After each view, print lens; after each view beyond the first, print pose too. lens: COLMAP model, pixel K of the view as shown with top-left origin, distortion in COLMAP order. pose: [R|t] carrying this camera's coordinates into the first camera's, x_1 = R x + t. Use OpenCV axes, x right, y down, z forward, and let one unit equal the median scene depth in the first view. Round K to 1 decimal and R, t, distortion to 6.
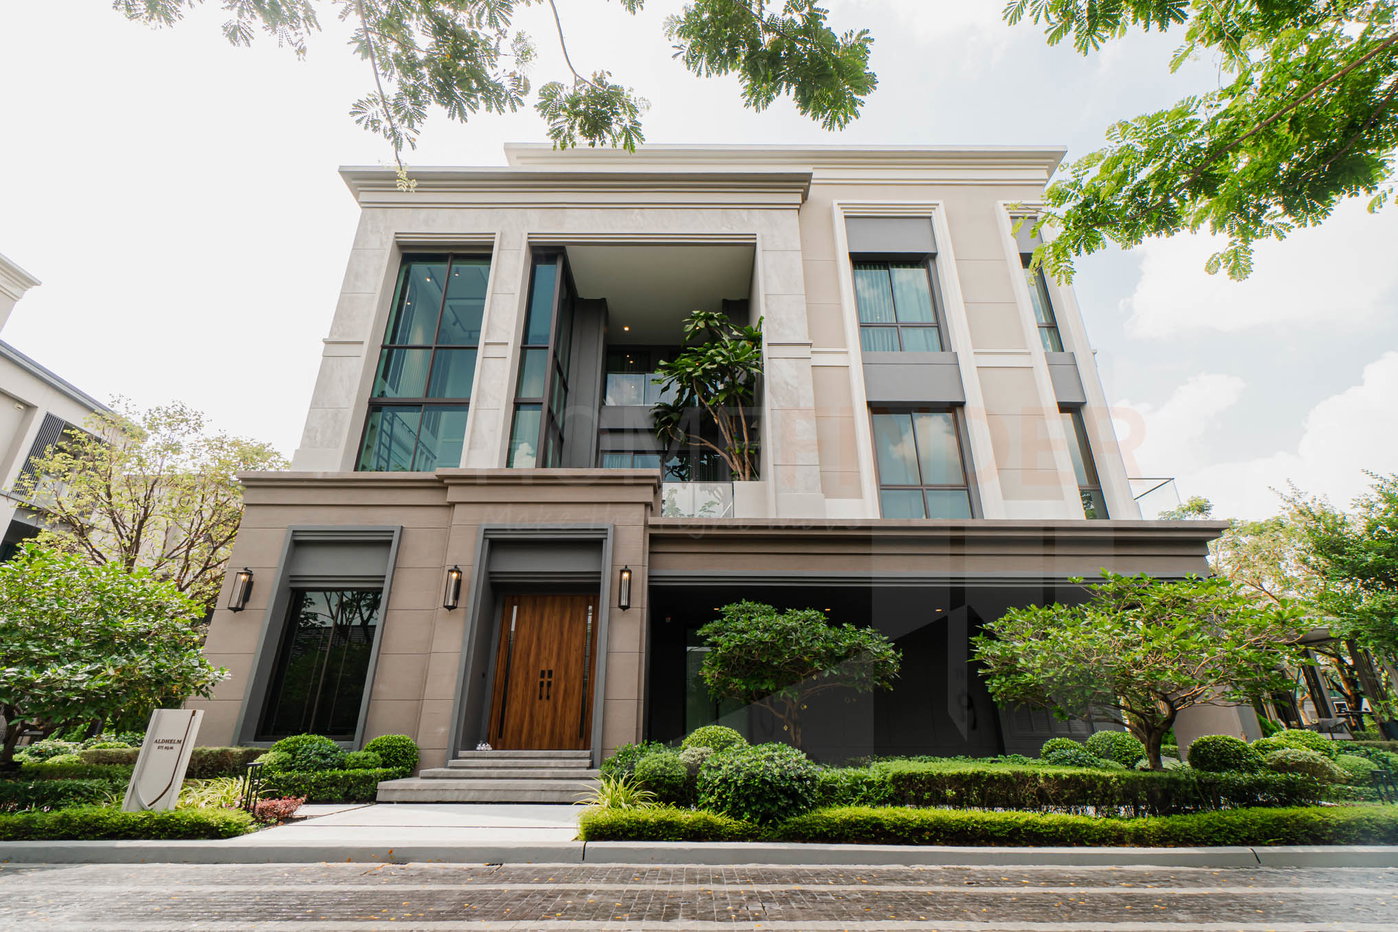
lens RADIAL K [[634.0, 0, 699.0], [0, 634.0, 466.0], [0, 0, 1]] dist [0.012319, -0.001241]
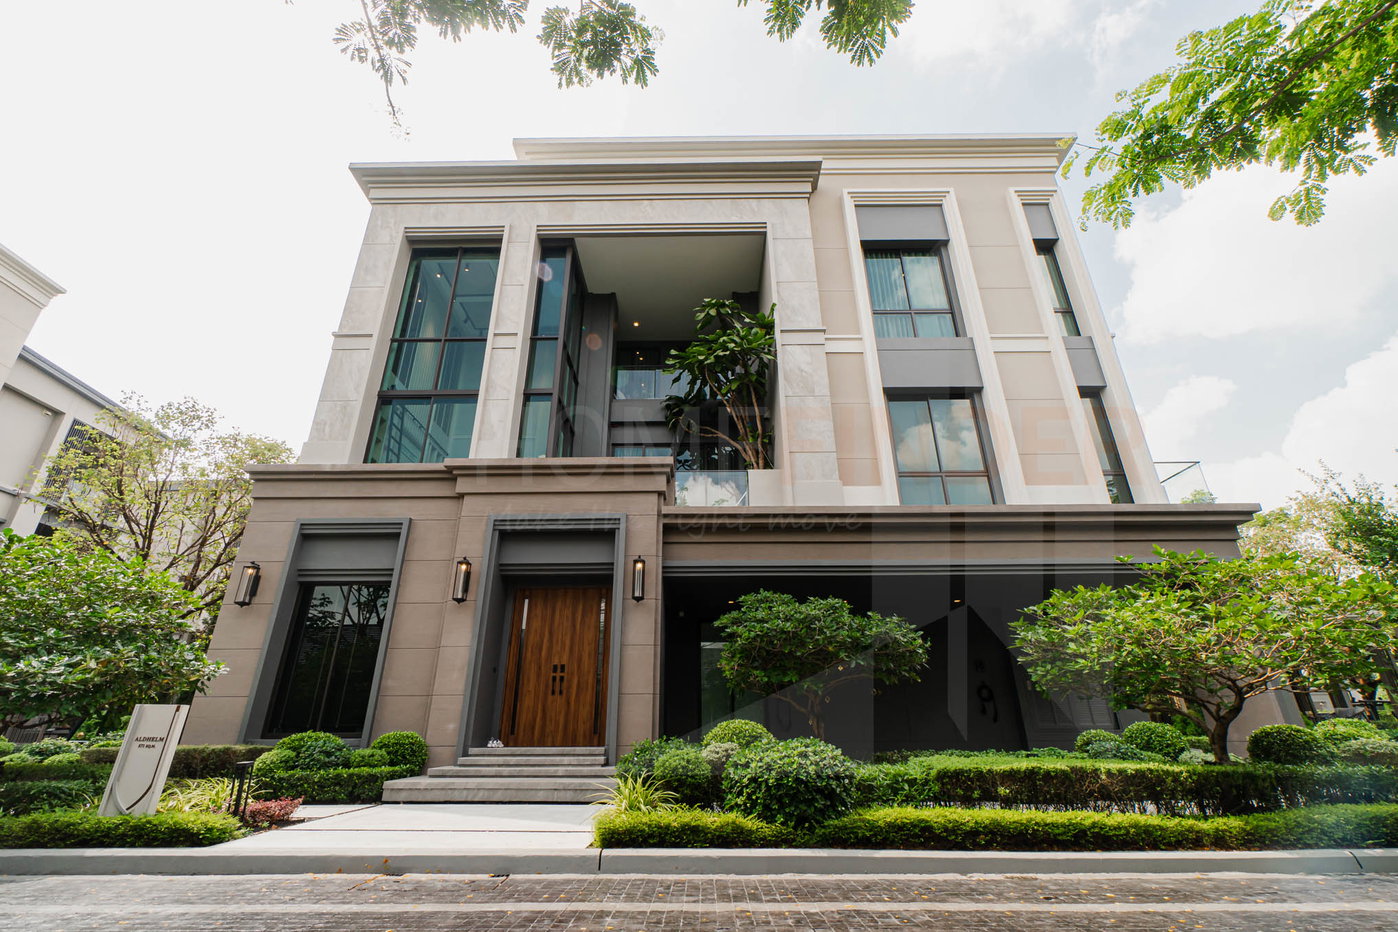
lens RADIAL K [[608.3, 0, 699.0], [0, 608.3, 466.0], [0, 0, 1]] dist [0.000967, 0.002035]
pose [[0.999876, -0.011805, -0.010381, -0.019123], [0.011696, 0.999877, -0.010470, 0.045661], [0.010503, 0.010347, 0.999891, 0.103783]]
